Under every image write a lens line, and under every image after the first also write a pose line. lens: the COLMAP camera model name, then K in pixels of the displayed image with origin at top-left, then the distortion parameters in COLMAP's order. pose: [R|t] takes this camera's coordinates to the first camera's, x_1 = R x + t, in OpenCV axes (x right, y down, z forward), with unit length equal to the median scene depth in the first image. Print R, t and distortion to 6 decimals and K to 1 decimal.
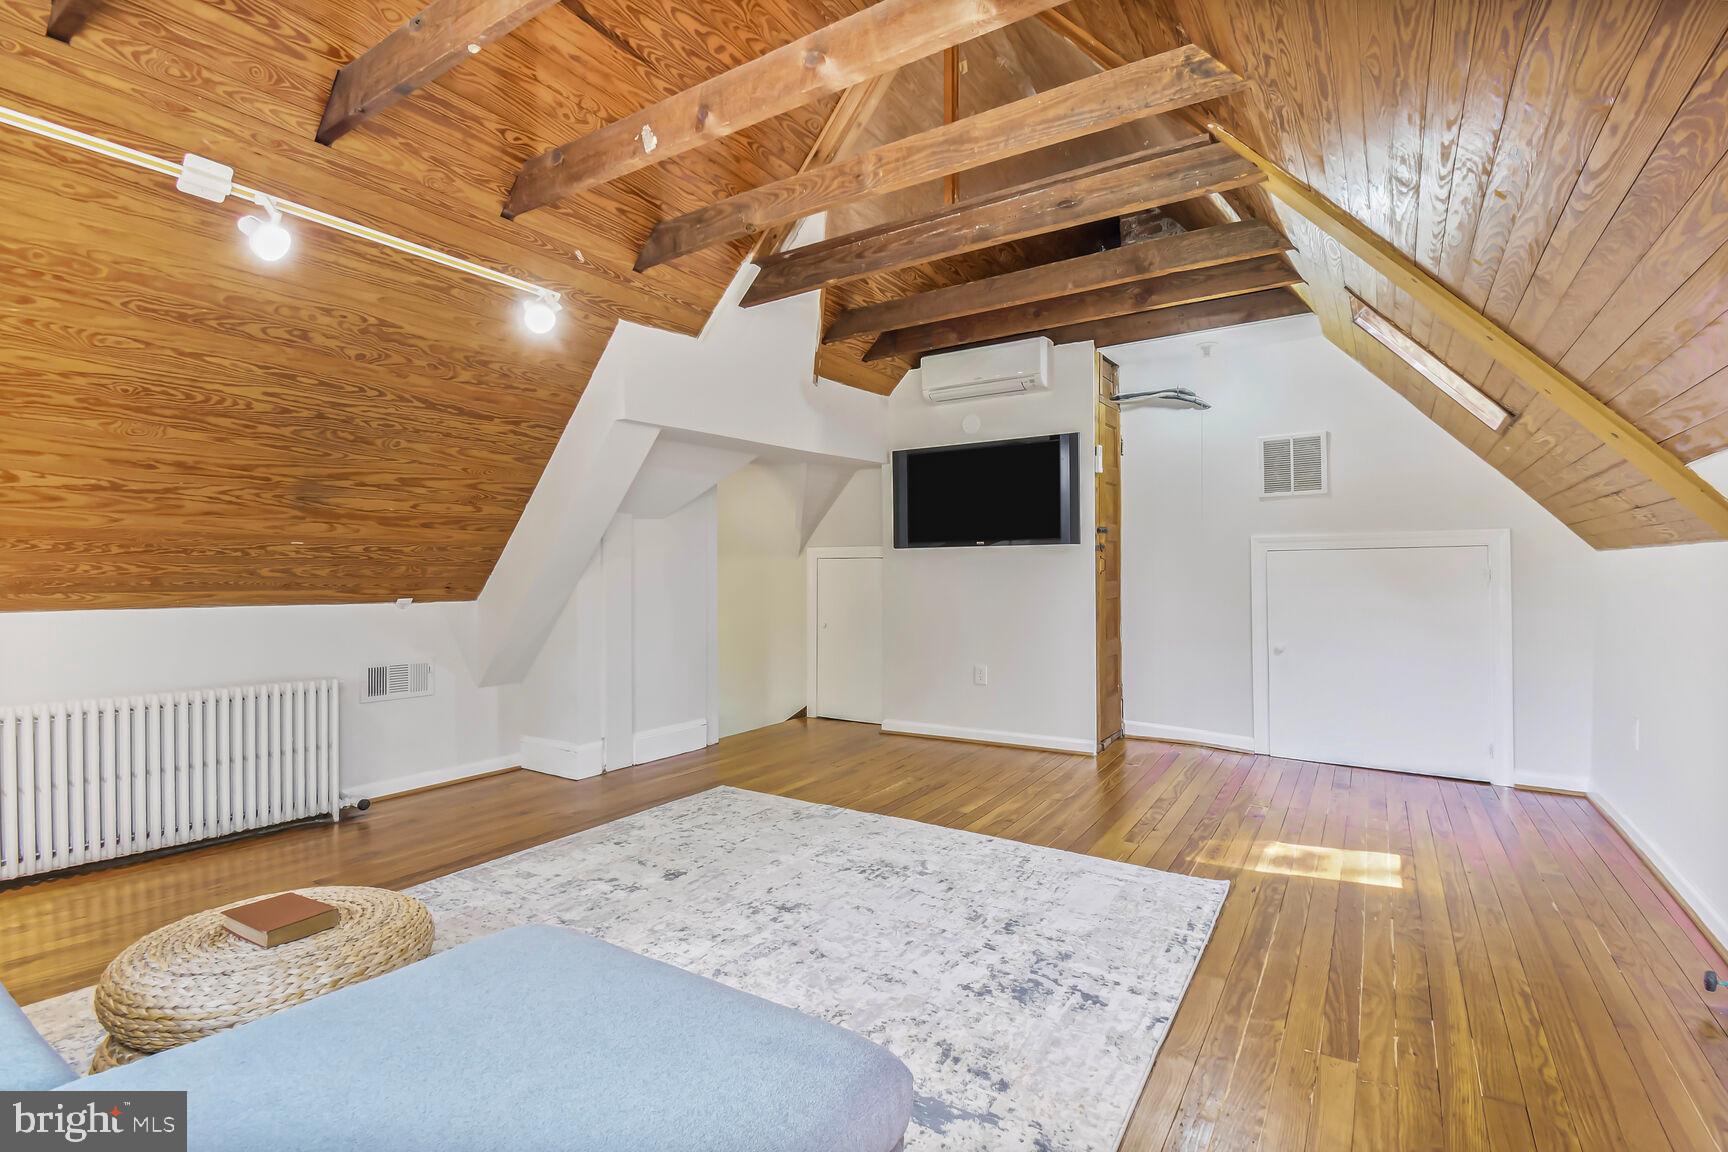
lens RADIAL K [[783.6, 0, 871.7], [0, 783.6, 567.5], [0, 0, 1]] dist [0.027493, -0.021034]
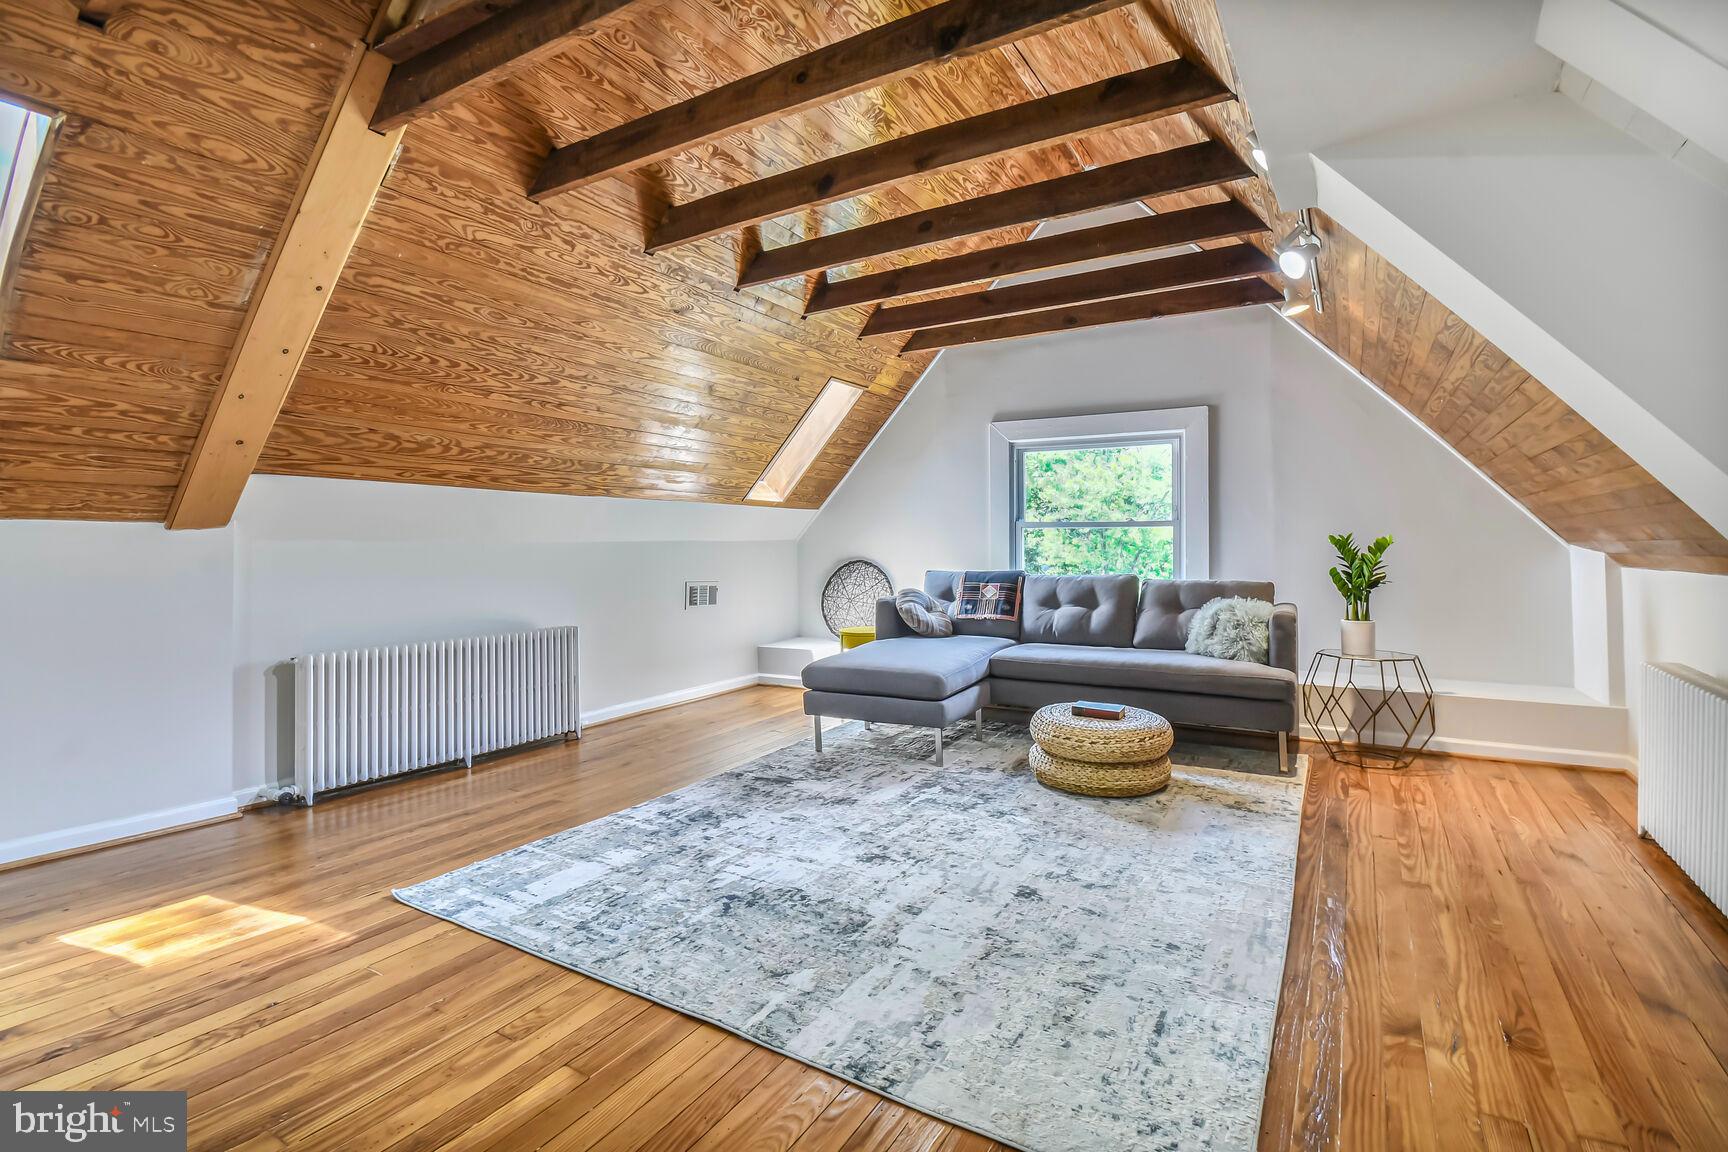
lens RADIAL K [[783.6, 0, 871.7], [0, 783.6, 567.5], [0, 0, 1]] dist [0.027493, -0.021034]
pose [[-0.999035, 0.009376, -0.042903, -0.056362], [0.008626, 0.999808, 0.017616, 0.024250], [0.043059, 0.017229, -0.998924, 2.028289]]
